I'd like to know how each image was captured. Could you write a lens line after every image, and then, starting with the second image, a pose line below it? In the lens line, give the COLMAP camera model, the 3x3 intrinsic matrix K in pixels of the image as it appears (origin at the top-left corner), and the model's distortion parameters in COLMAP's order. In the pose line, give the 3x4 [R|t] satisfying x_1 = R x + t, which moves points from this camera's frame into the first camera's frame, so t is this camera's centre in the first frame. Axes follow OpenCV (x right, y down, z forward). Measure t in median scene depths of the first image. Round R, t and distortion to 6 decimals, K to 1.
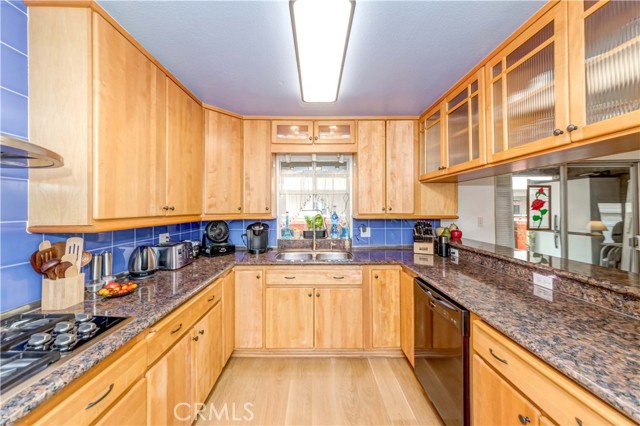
lens RADIAL K [[217.7, 0, 319.3], [0, 217.7, 205.0], [0, 0, 1]] dist [-0.000442, -0.000069]
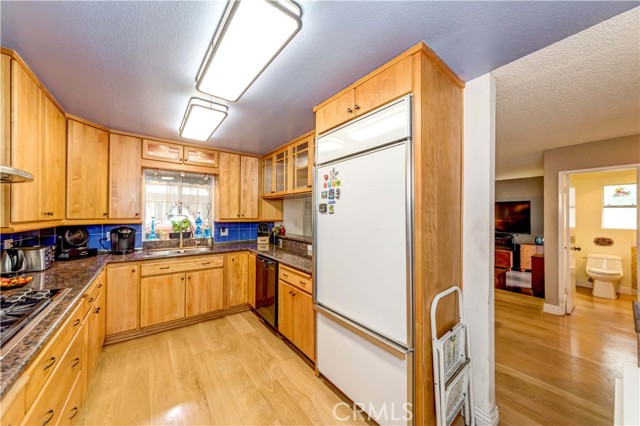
lens RADIAL K [[232.8, 0, 317.0], [0, 232.8, 214.6], [0, 0, 1]] dist [0.000139, 0.000022]
pose [[0.809148, 0.007682, 0.587555, -0.202139], [-0.016497, 0.999817, 0.009646, -0.009916], [-0.587373, -0.017498, 0.809127, -0.598120]]
